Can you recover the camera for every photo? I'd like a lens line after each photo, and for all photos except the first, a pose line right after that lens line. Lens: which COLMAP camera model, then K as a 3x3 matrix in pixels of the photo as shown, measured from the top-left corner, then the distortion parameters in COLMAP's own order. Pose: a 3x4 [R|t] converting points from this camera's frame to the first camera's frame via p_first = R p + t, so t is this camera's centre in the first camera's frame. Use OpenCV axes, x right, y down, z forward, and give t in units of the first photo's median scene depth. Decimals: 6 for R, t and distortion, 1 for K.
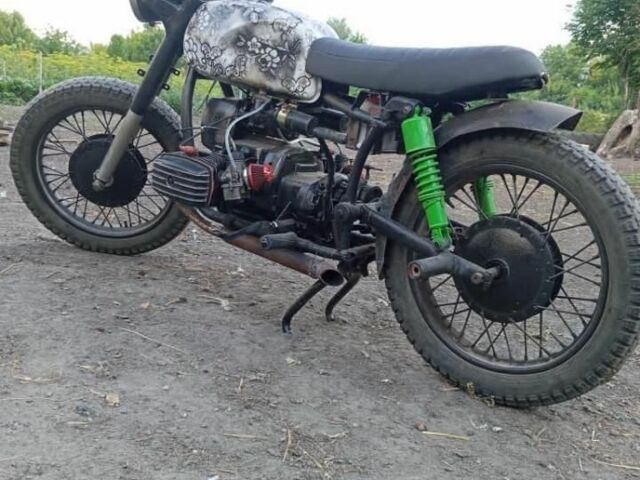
lens RADIAL K [[761.7, 0, 320.0], [0, 761.7, 240.0], [0, 0, 1]] dist [0.069369, -0.047730]
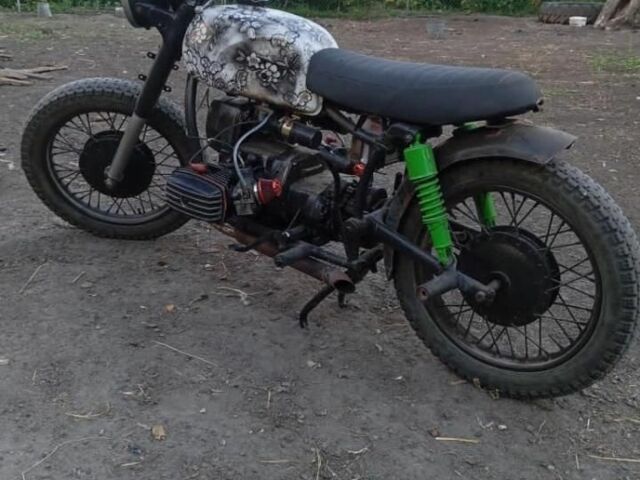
lens RADIAL K [[761.7, 0, 320.0], [0, 761.7, 240.0], [0, 0, 1]] dist [0.069369, -0.047730]
pose [[0.997915, -0.064458, -0.003285, -0.011289], [0.064027, 0.982264, 0.176234, -0.211204], [-0.008133, -0.176077, 0.984343, -0.044259]]
